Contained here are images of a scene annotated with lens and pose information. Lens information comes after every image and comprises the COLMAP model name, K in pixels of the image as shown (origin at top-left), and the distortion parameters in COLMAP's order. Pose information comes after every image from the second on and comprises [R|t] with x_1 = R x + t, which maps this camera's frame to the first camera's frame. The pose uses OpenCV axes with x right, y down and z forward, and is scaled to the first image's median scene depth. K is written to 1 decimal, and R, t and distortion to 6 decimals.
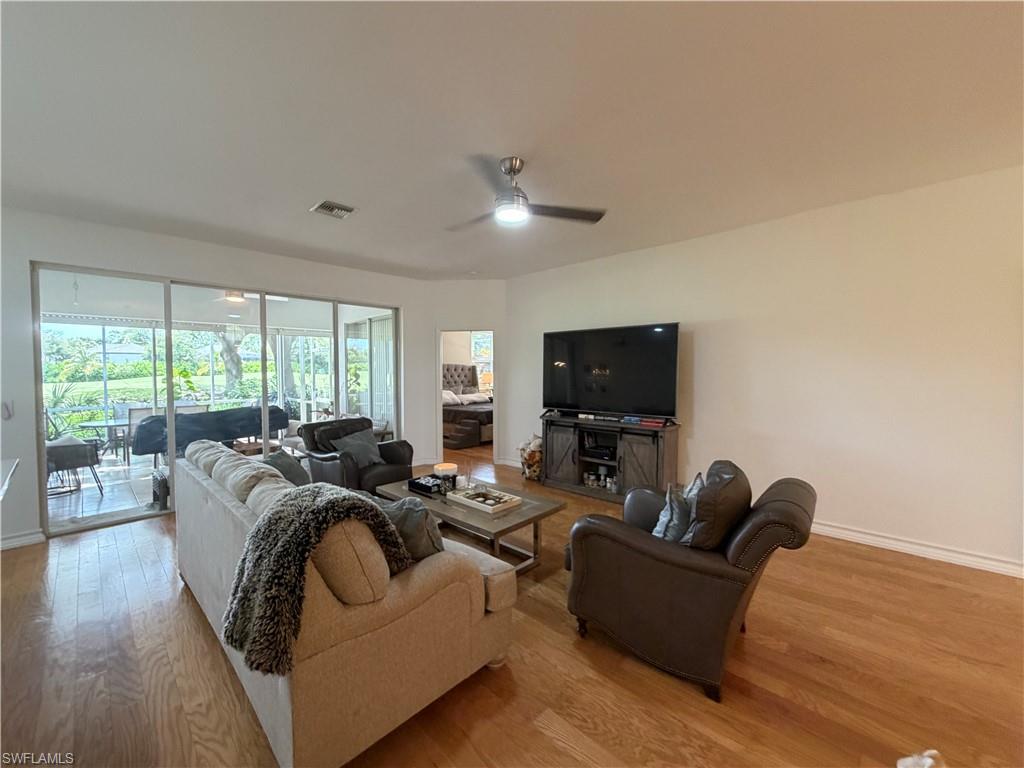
lens RADIAL K [[409.5, 0, 512.0], [0, 409.5, 384.0], [0, 0, 1]] dist [-0.001082, -0.000021]
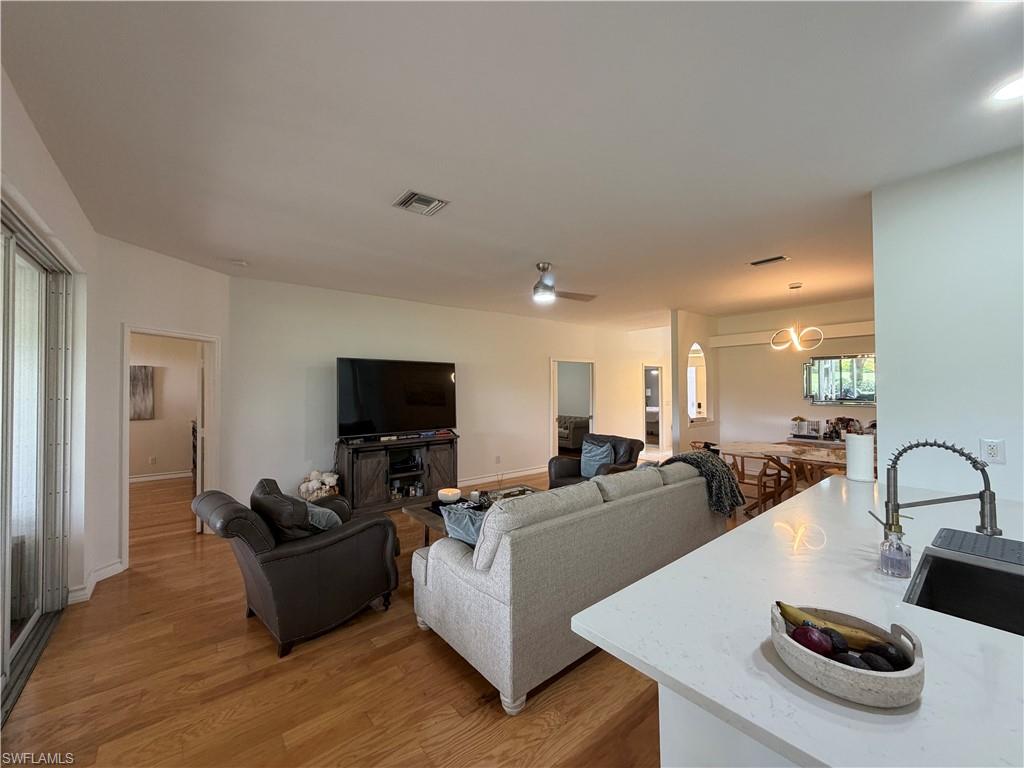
lens RADIAL K [[406.9, 0, 512.0], [0, 406.9, 384.0], [0, 0, 1]] dist [-0.000810, -0.000110]
pose [[0.125766, 0.014654, 0.991952, -0.872793], [0.041902, 0.998920, -0.020069, -0.031691], [-0.991175, 0.044089, 0.125016, 0.524715]]
